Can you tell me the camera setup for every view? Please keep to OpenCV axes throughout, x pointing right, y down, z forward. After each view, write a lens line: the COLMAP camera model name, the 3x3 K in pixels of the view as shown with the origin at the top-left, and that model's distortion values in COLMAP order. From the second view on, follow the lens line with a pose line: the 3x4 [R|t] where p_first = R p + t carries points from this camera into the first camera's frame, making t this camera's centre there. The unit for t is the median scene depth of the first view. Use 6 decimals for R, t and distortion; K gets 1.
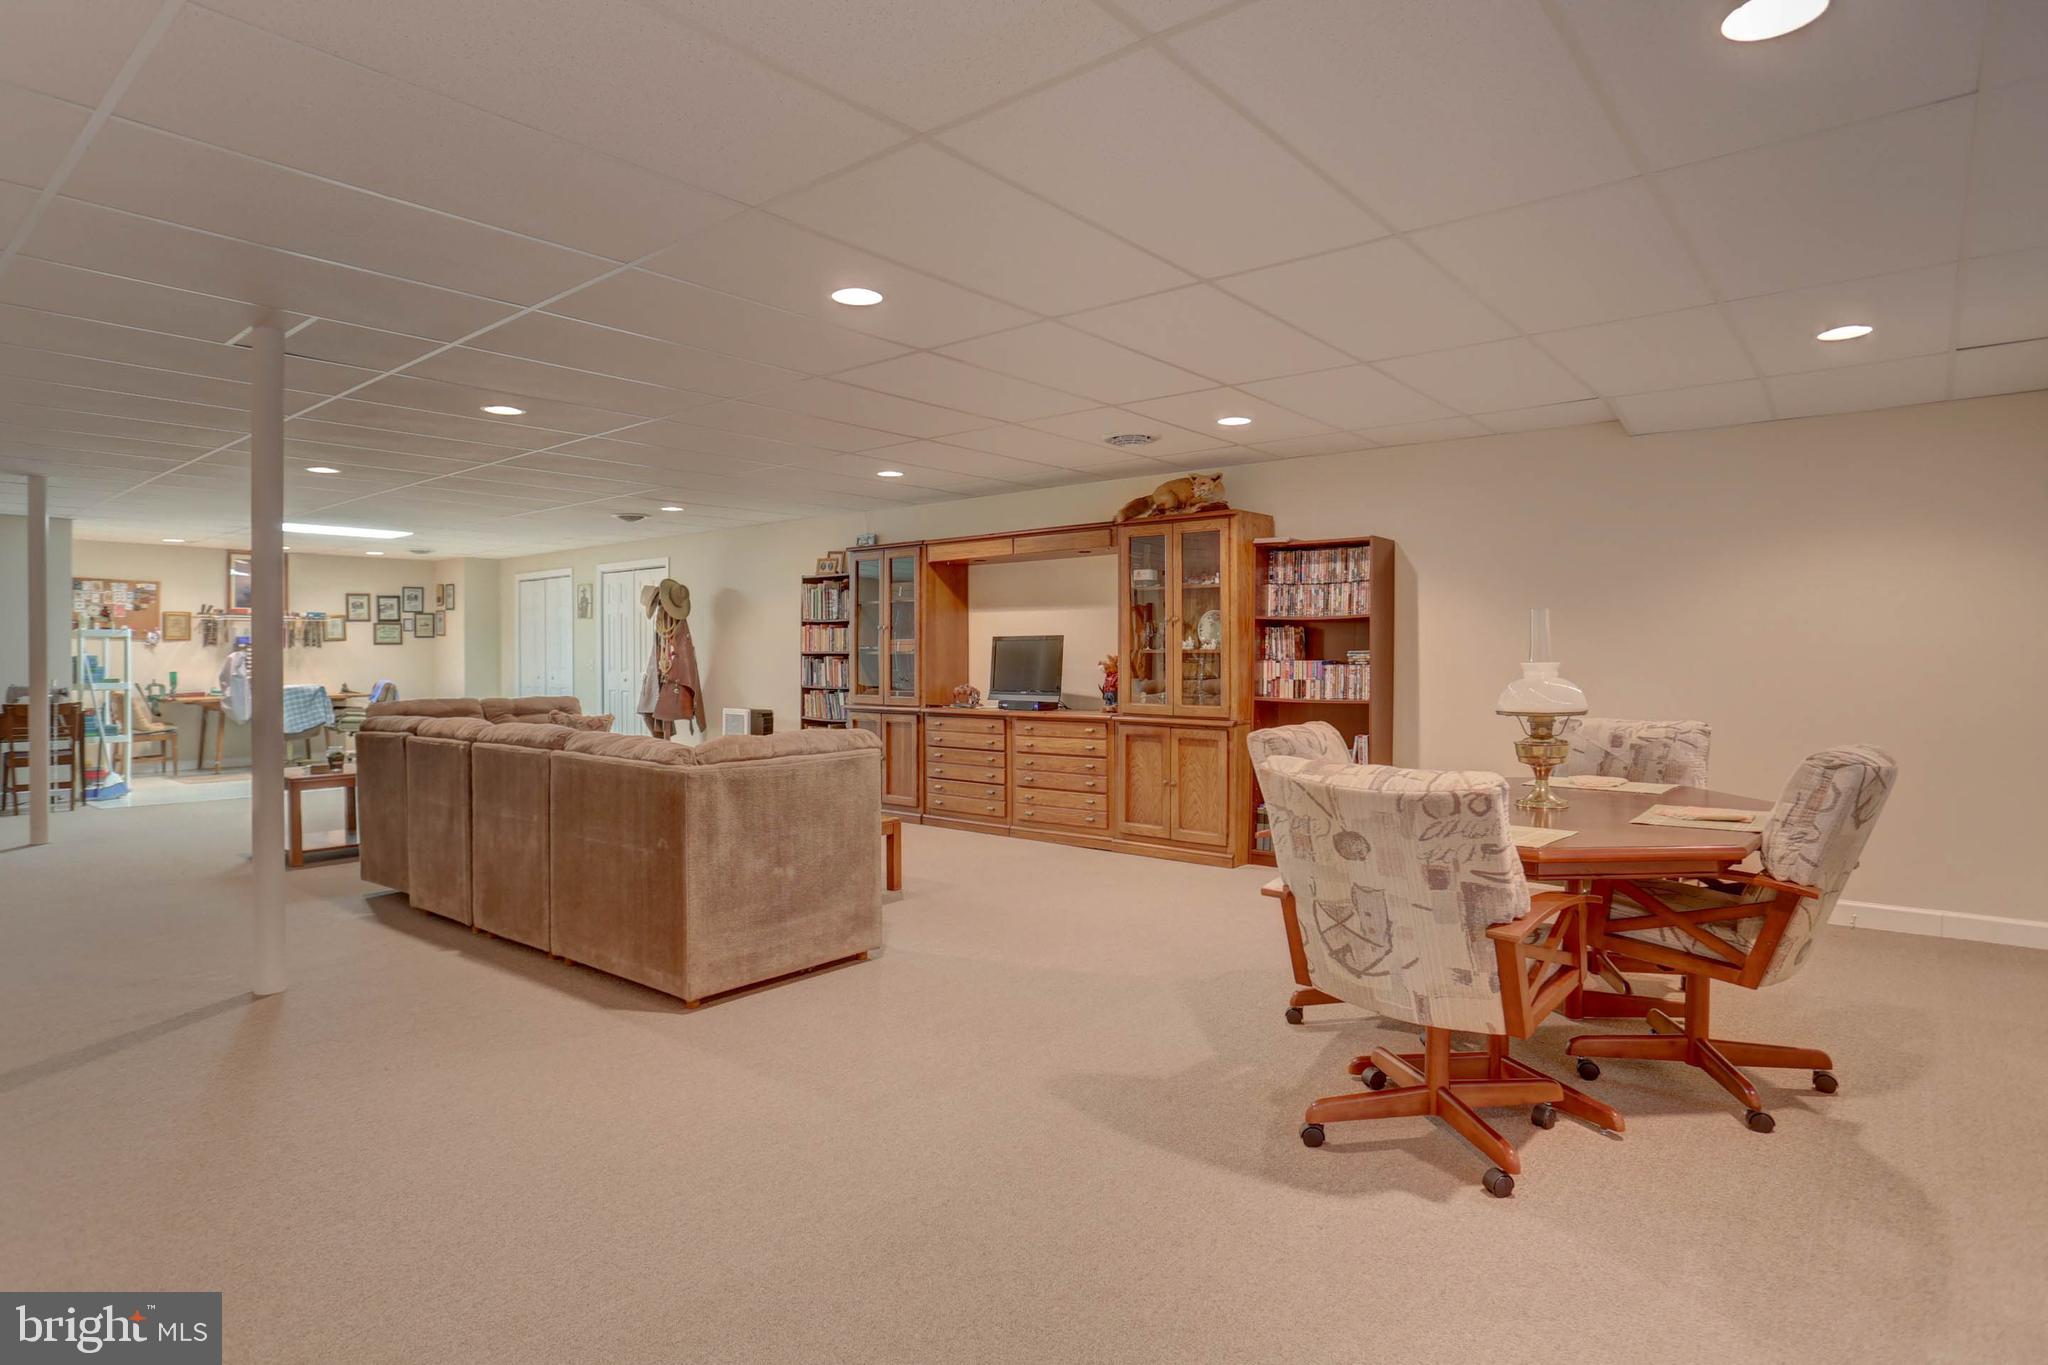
lens RADIAL K [[1145.3, 0, 1022.4], [0, 1145.3, 665.4], [0, 0, 1]] dist [-0.023361, 0.005807]
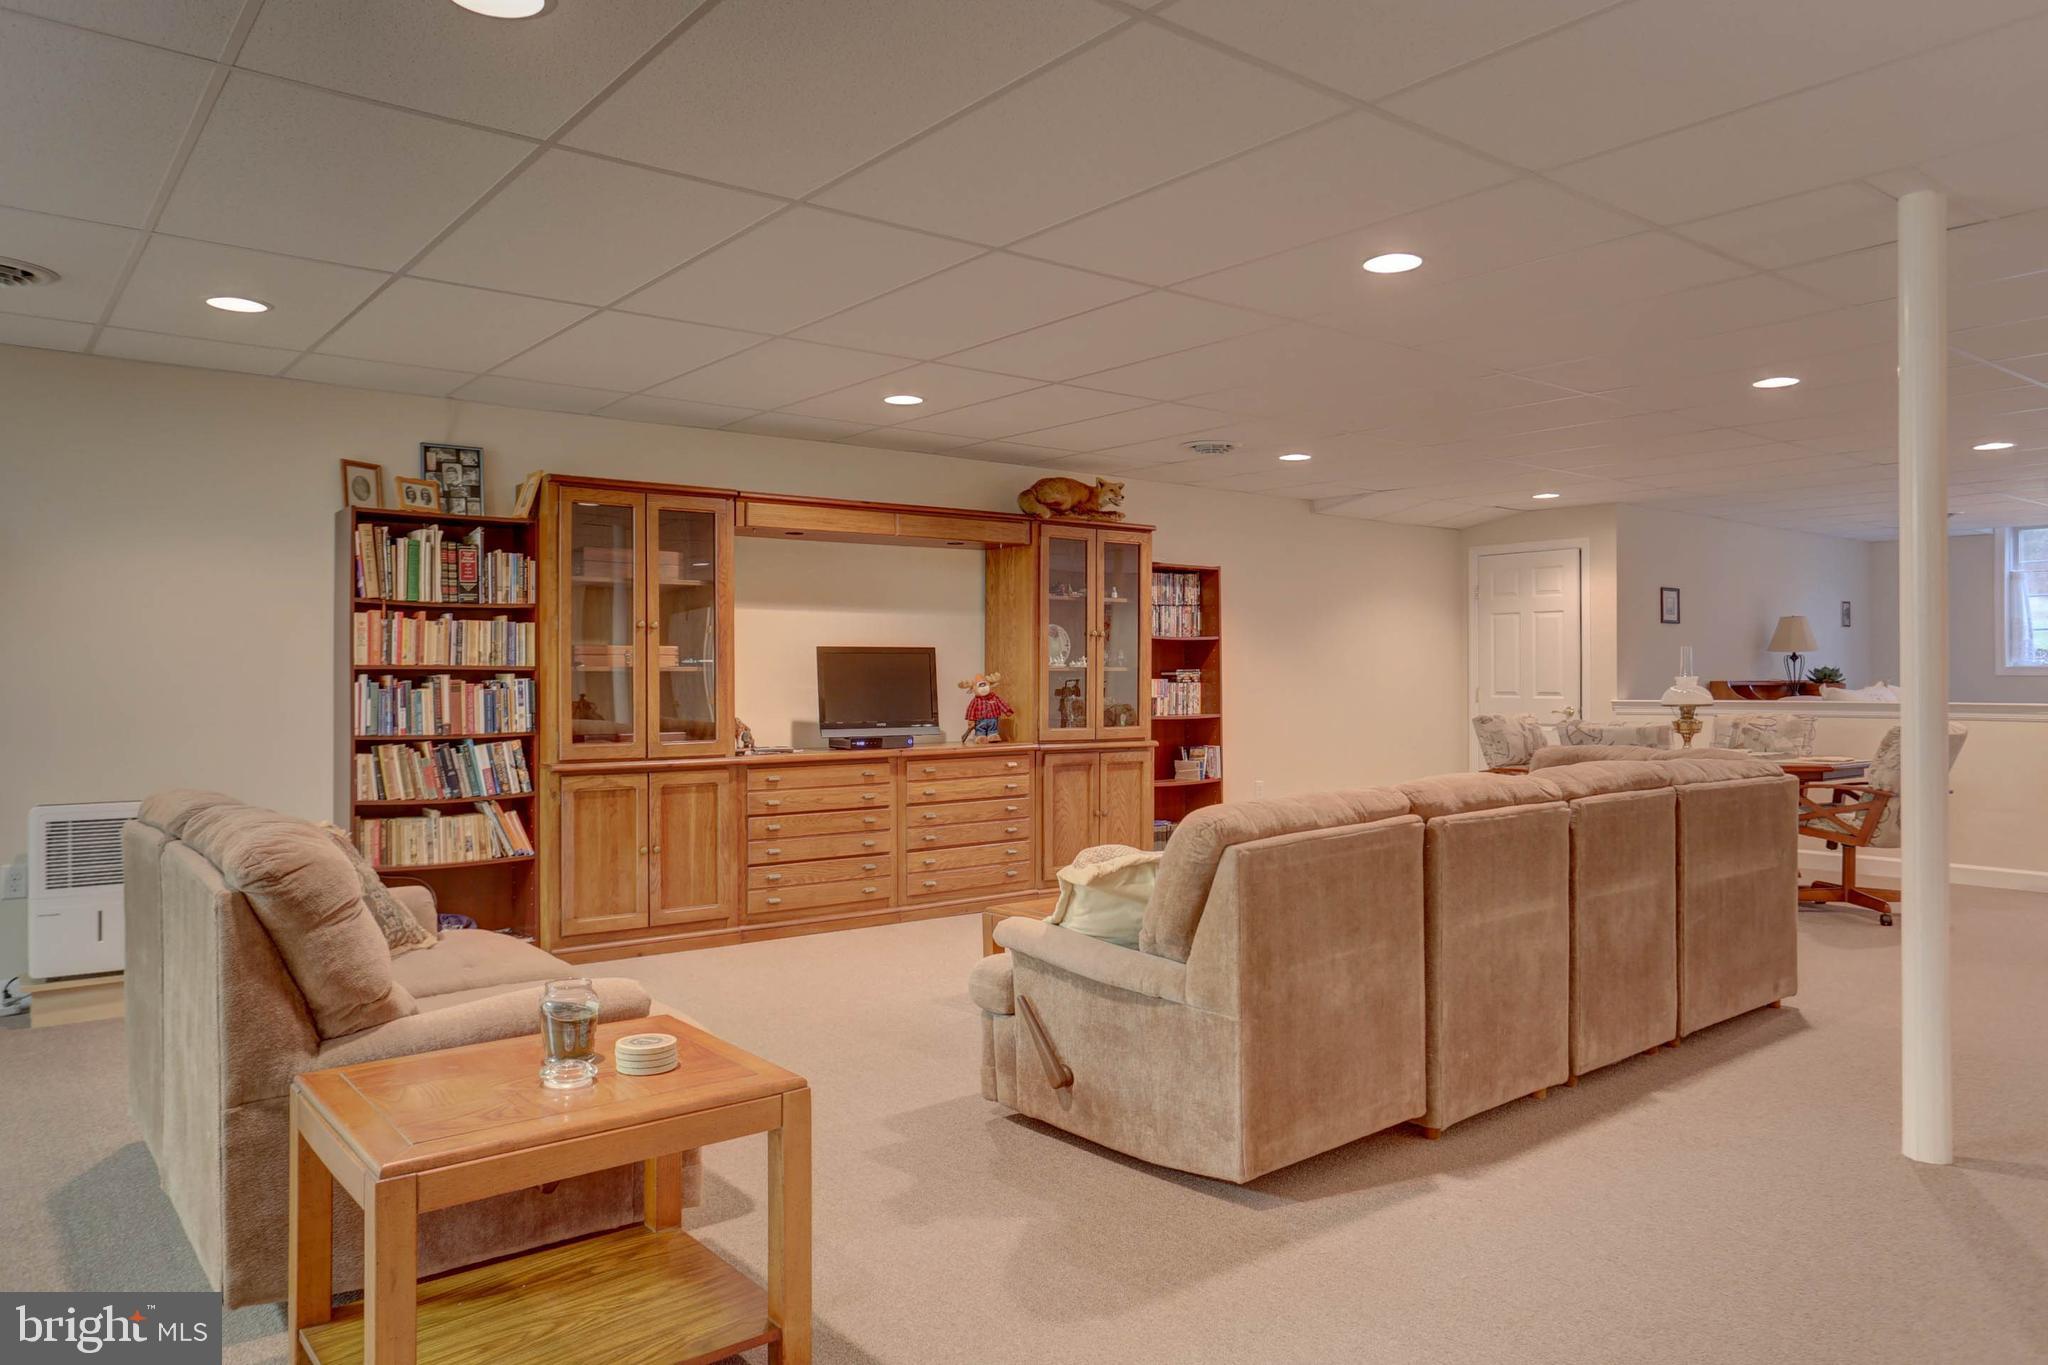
lens RADIAL K [[1361.7, 0, 1024.0], [0, 1361.7, 682.2], [0, 0, 1]] dist [-0.042983, -0.000438]
pose [[0.199231, -0.001369, 0.979952, -0.892067], [0.011827, 0.999930, -0.001007, -0.001277], [-0.979881, 0.011790, 0.199233, 0.794437]]
